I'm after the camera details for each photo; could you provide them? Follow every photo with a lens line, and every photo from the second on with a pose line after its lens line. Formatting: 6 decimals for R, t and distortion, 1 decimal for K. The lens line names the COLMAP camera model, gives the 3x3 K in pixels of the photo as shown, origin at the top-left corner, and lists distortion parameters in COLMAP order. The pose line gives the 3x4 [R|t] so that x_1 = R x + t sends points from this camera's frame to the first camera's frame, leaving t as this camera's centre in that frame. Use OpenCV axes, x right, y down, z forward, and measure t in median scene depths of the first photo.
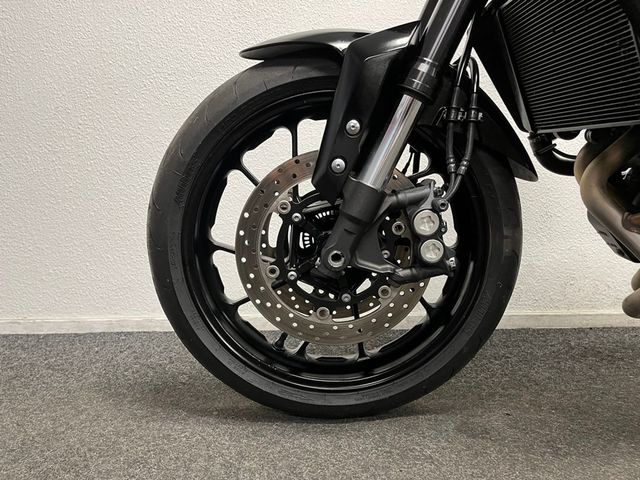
lens RADIAL K [[492.4, 0, 319.6], [0, 492.4, 241.0], [0, 0, 1]] dist [0.046680, -0.010628]
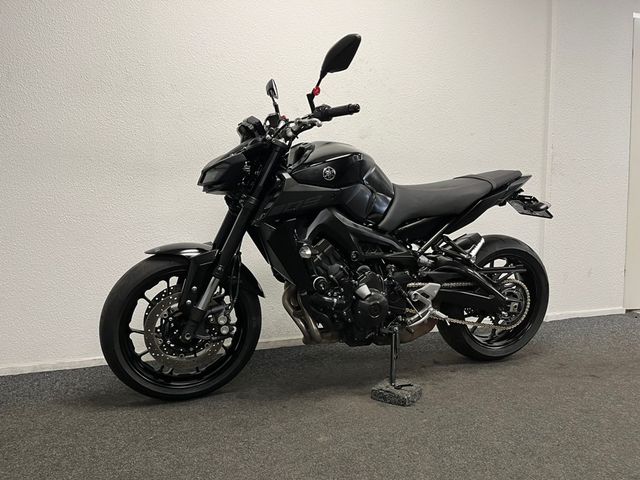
lens RADIAL K [[492.4, 0, 319.8], [0, 492.4, 242.5], [0, 0, 1]] dist [0.046680, -0.010628]
pose [[0.941452, -0.013338, 0.336883, -0.162202], [0.015987, 0.999859, -0.005089, -0.383181], [-0.336768, 0.010177, 0.941533, -1.506980]]
